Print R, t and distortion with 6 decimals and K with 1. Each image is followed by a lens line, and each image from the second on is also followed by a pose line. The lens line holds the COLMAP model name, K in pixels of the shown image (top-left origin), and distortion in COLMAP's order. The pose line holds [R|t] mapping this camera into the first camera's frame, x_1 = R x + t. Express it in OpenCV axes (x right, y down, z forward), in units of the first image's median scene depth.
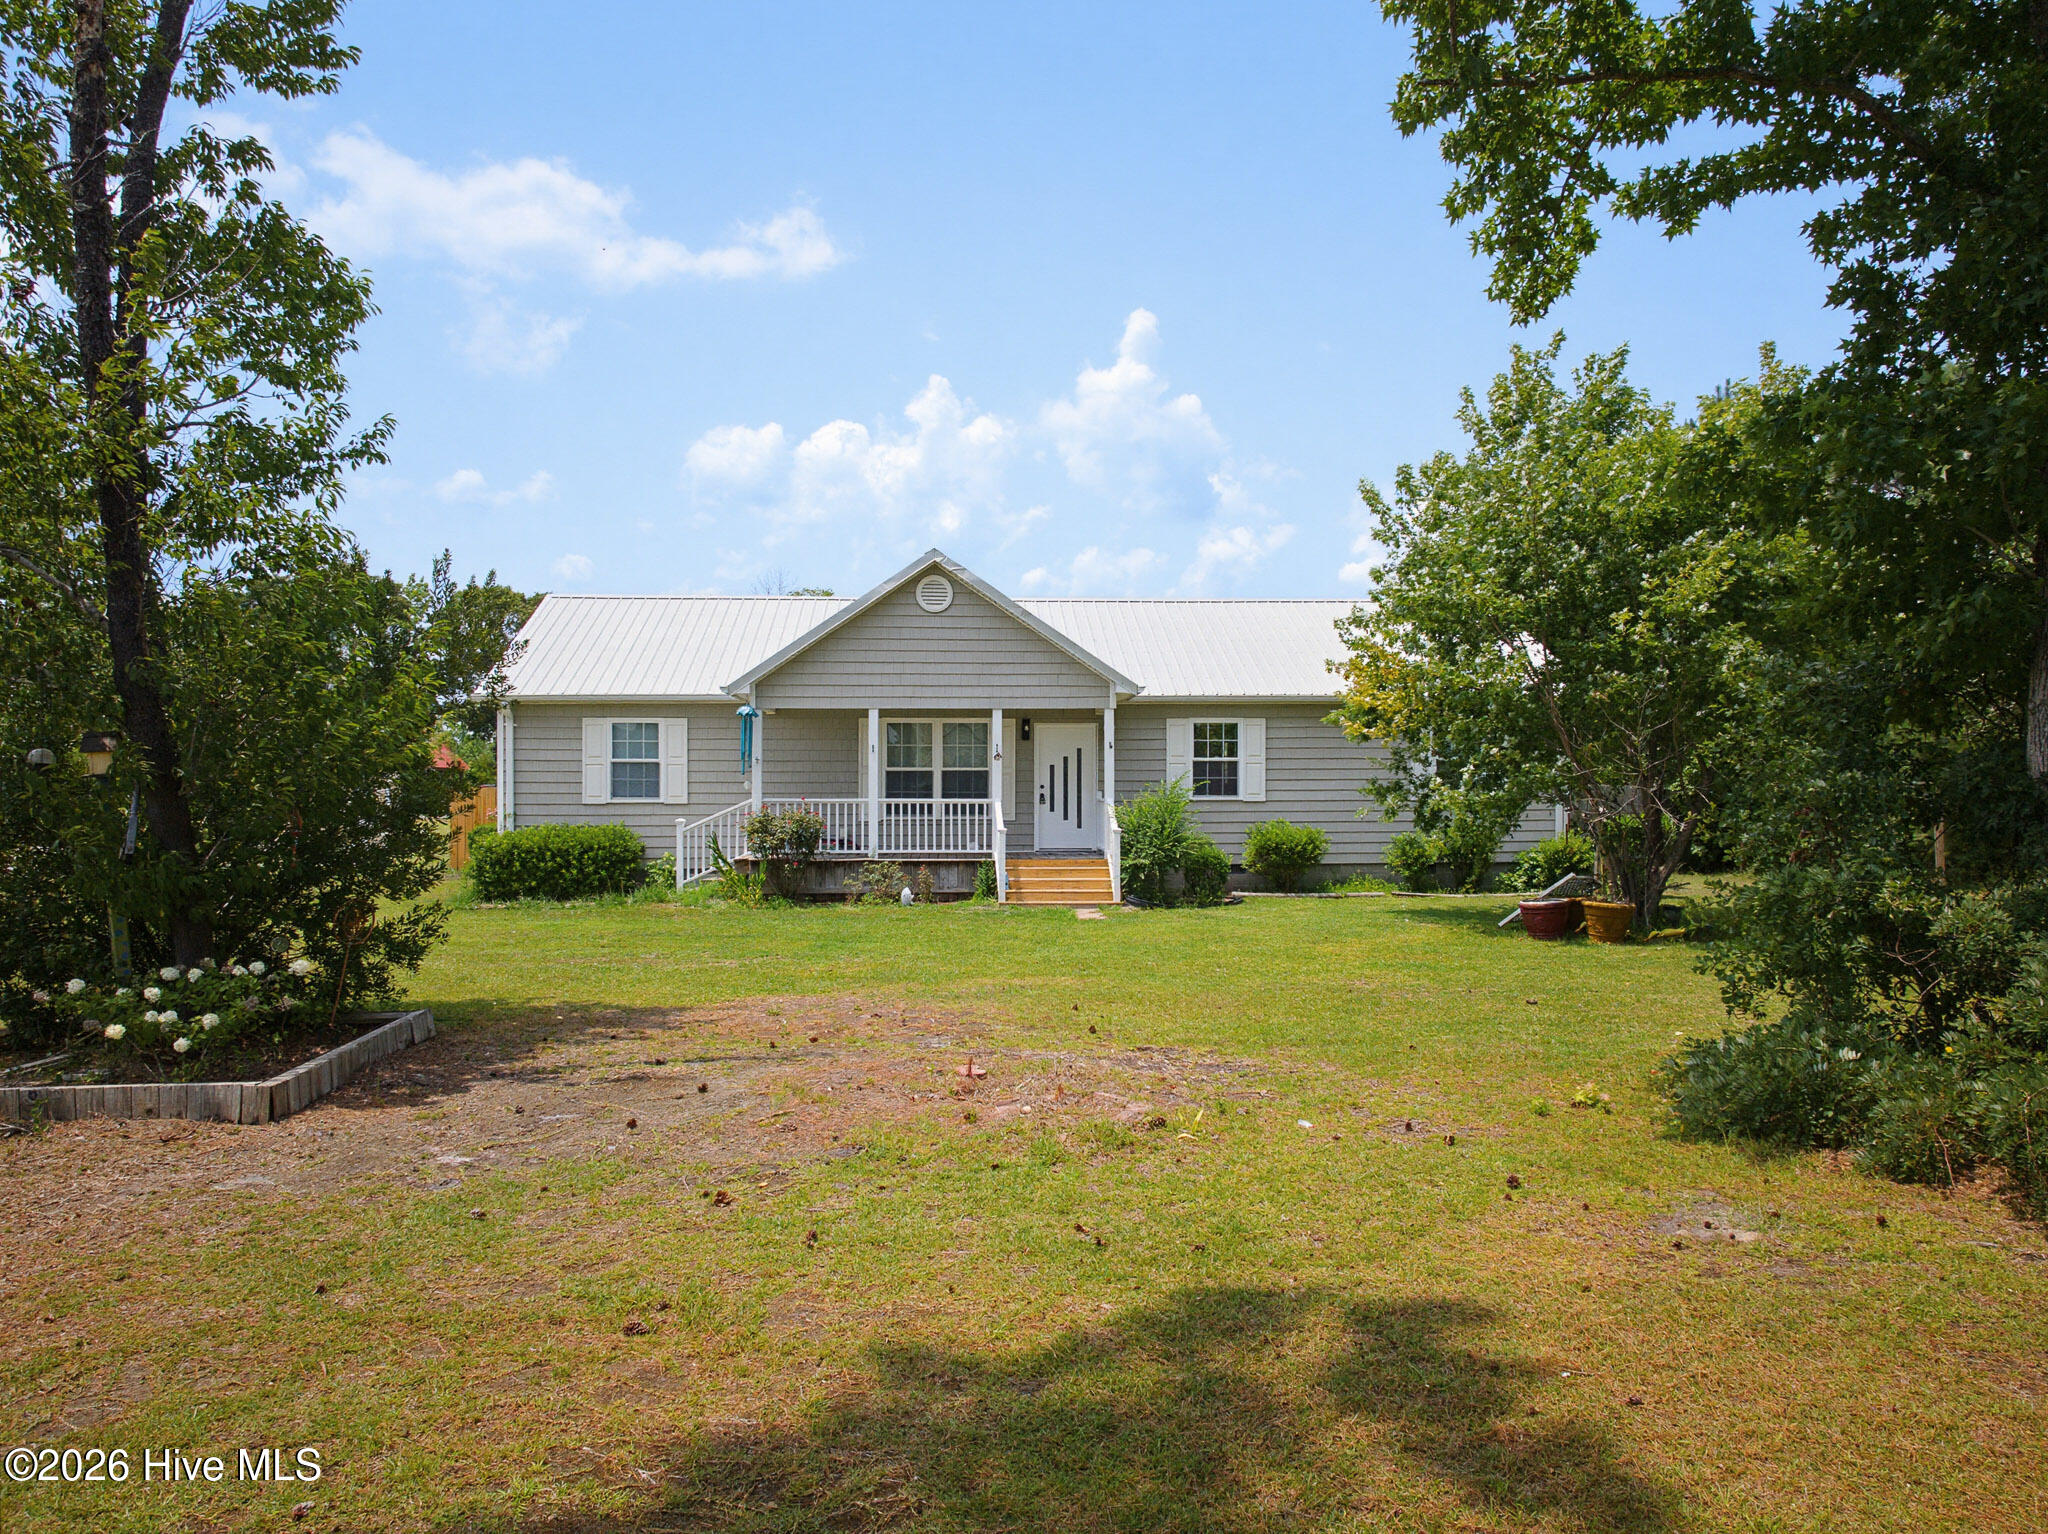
lens RADIAL K [[1438.6, 0, 1029.6], [0, 1438.6, 816.1], [0, 0, 1]] dist [0.001757, 0.002849]
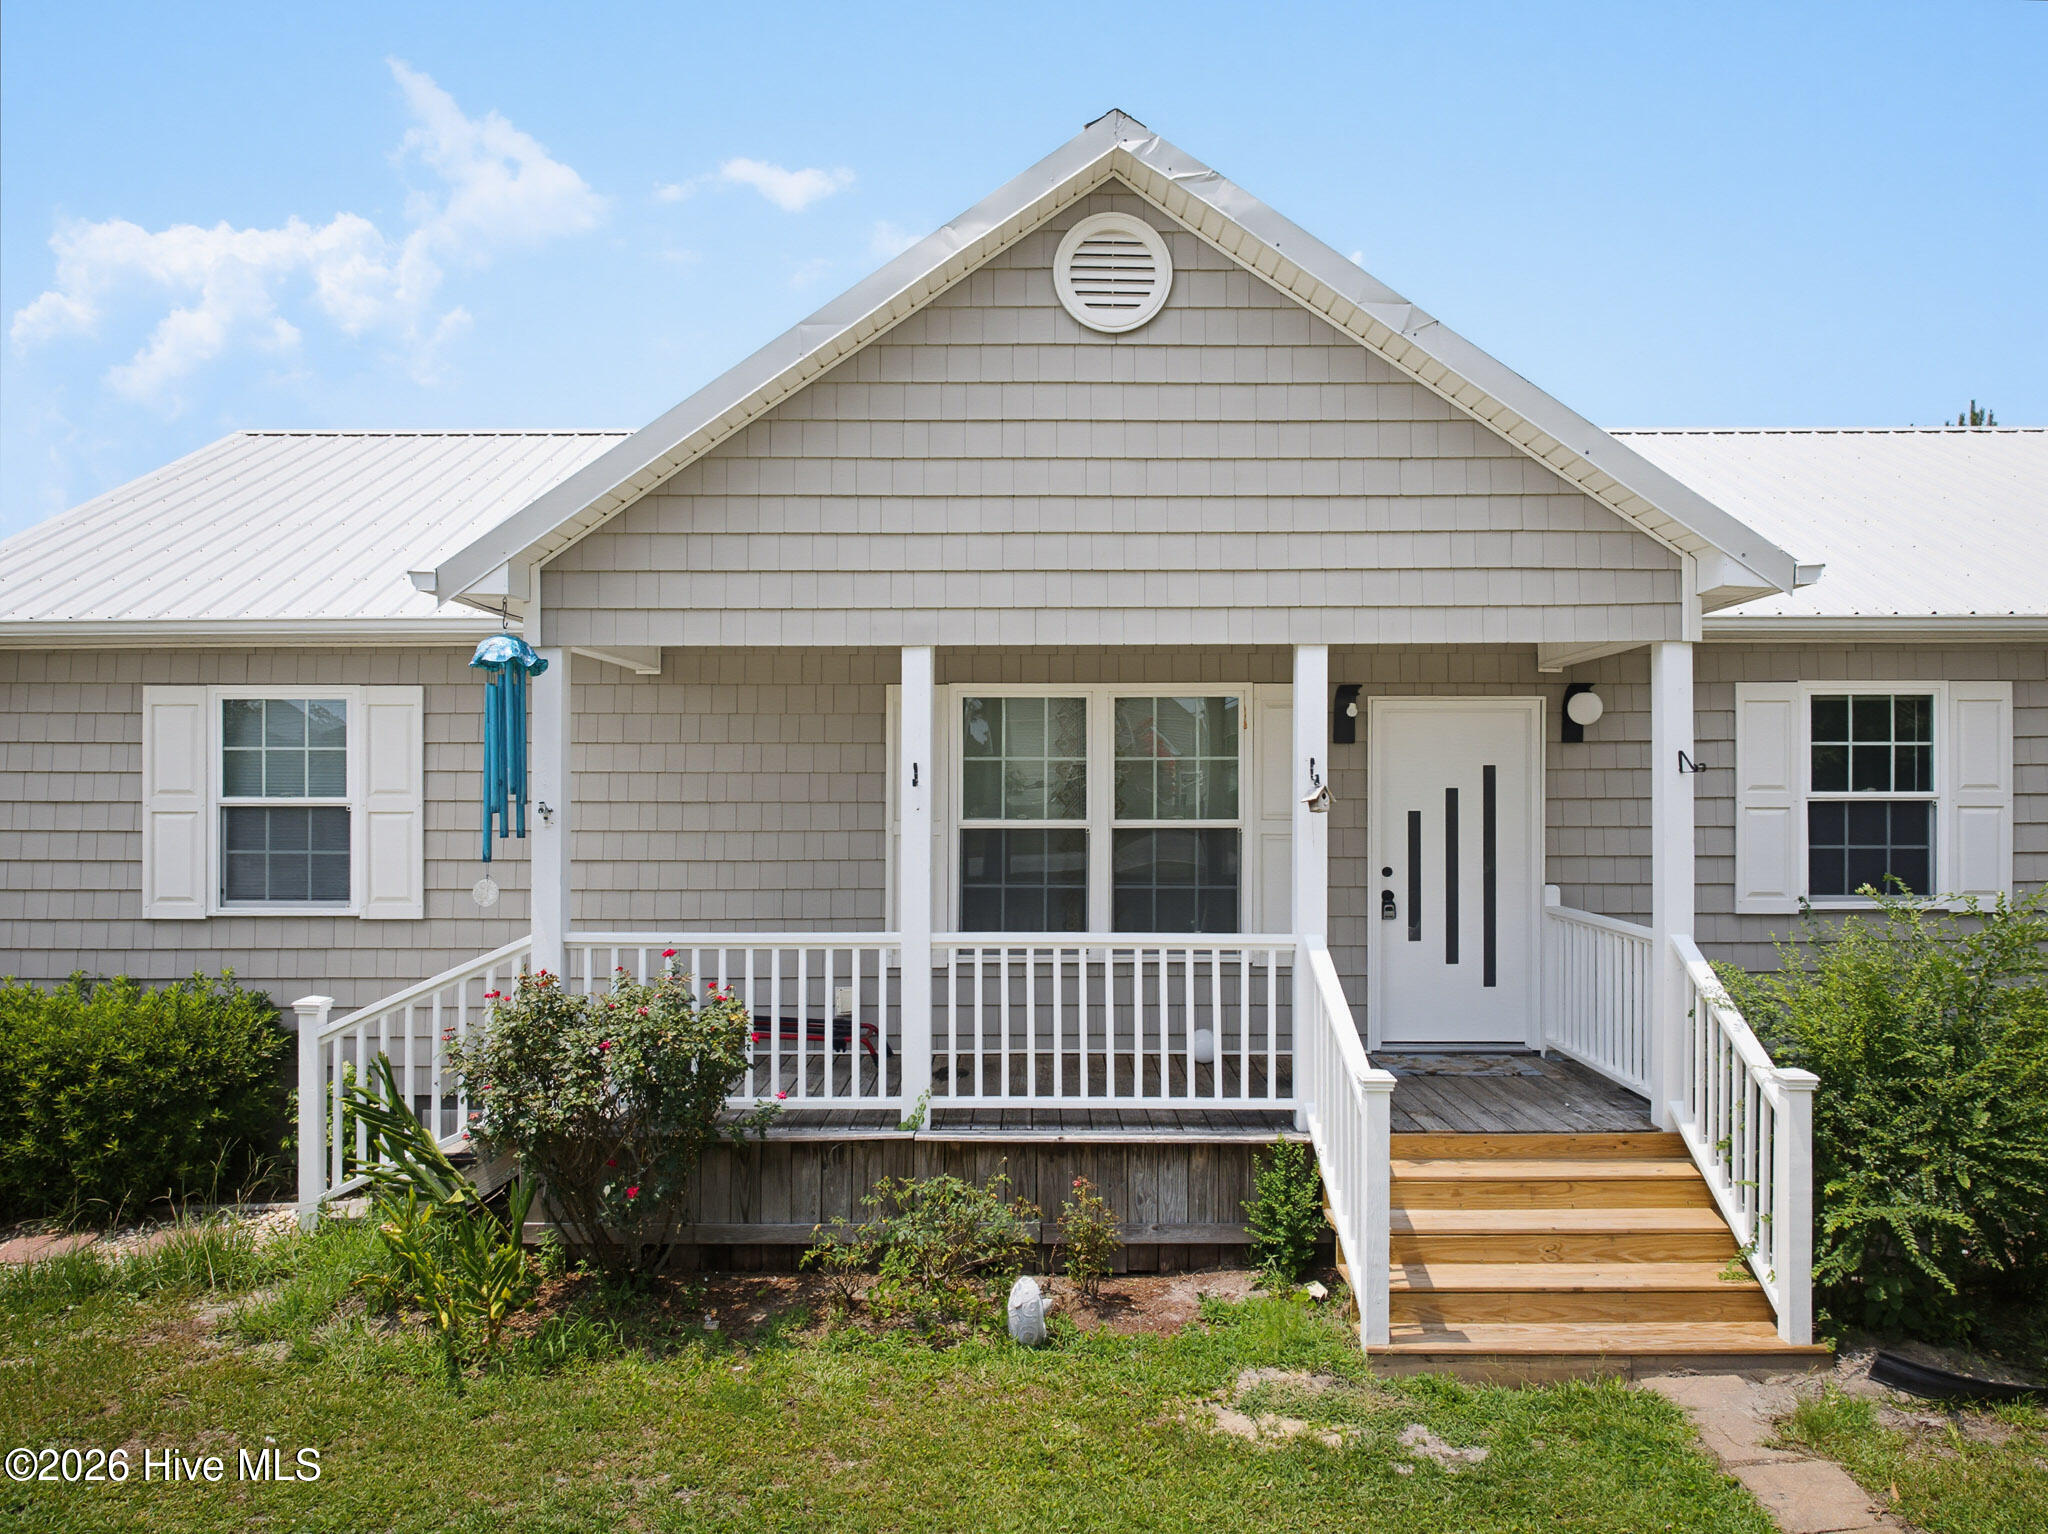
lens RADIAL K [[1438.6, 0, 1029.6], [0, 1438.6, 816.1], [0, 0, 1]] dist [0.001757, 0.002849]
pose [[0.997771, 0.001333, -0.066722, -0.062255], [-0.001171, 0.999996, 0.002462, -0.038190], [0.066725, -0.002379, 0.997769, 0.681600]]
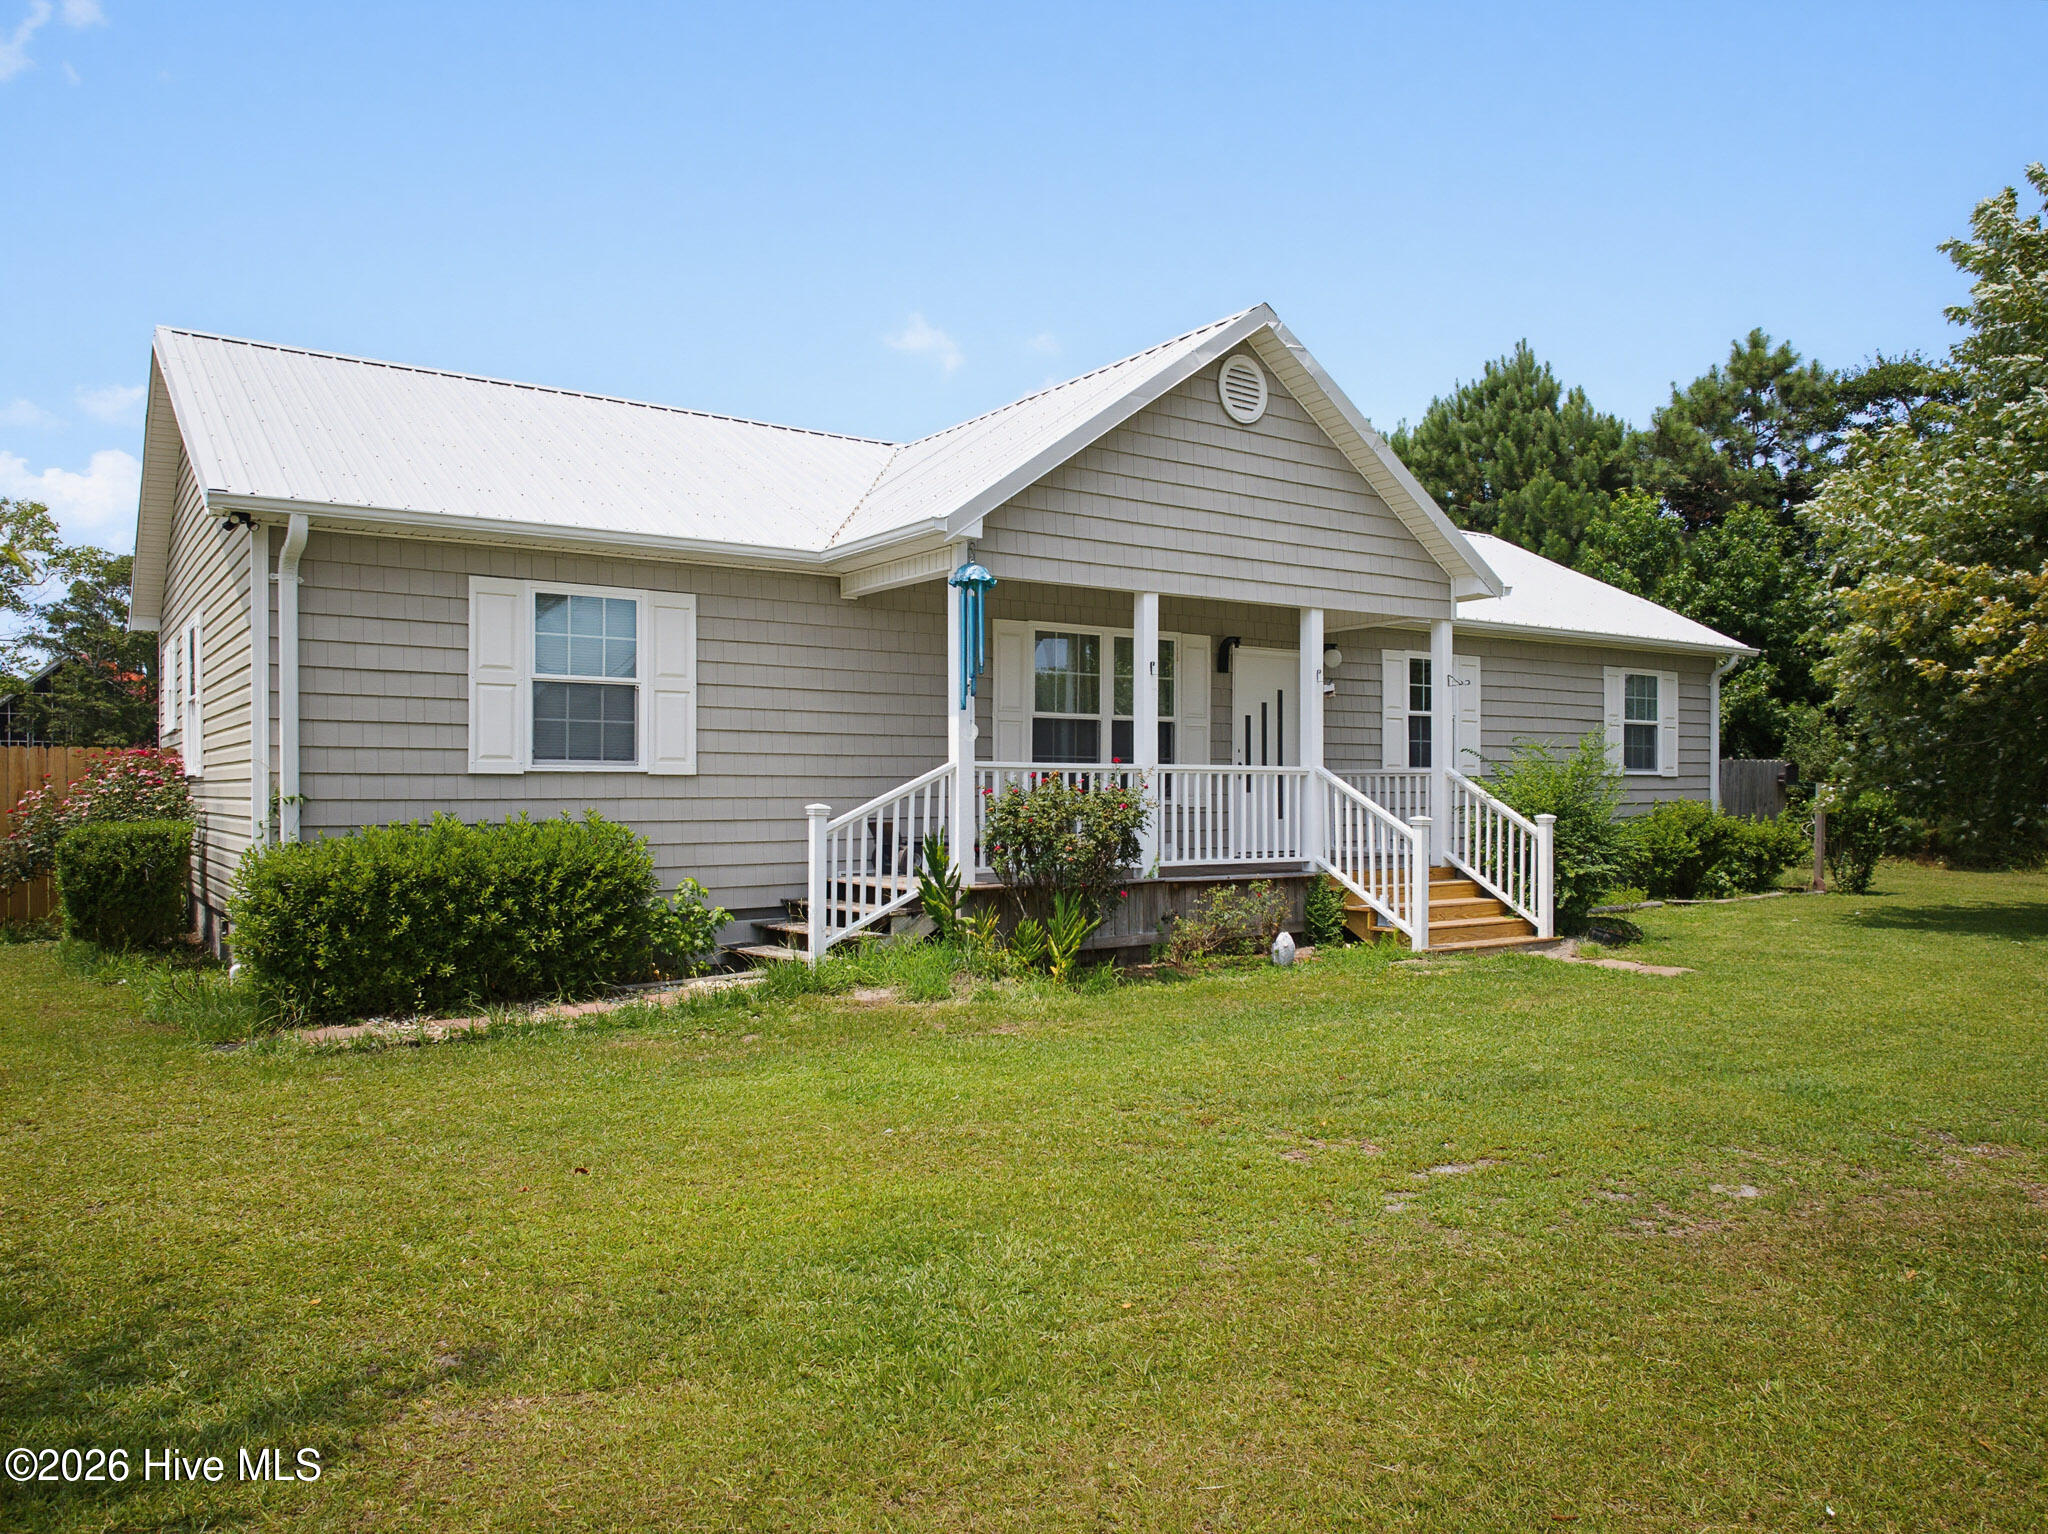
lens RADIAL K [[1438.6, 0, 1029.6], [0, 1438.6, 816.1], [0, 0, 1]] dist [0.001757, 0.002849]
pose [[0.857166, -0.008977, 0.514961, -0.411184], [0.005466, 0.999950, 0.008334, 0.001695], [-0.515010, -0.004329, 0.857173, 0.567716]]
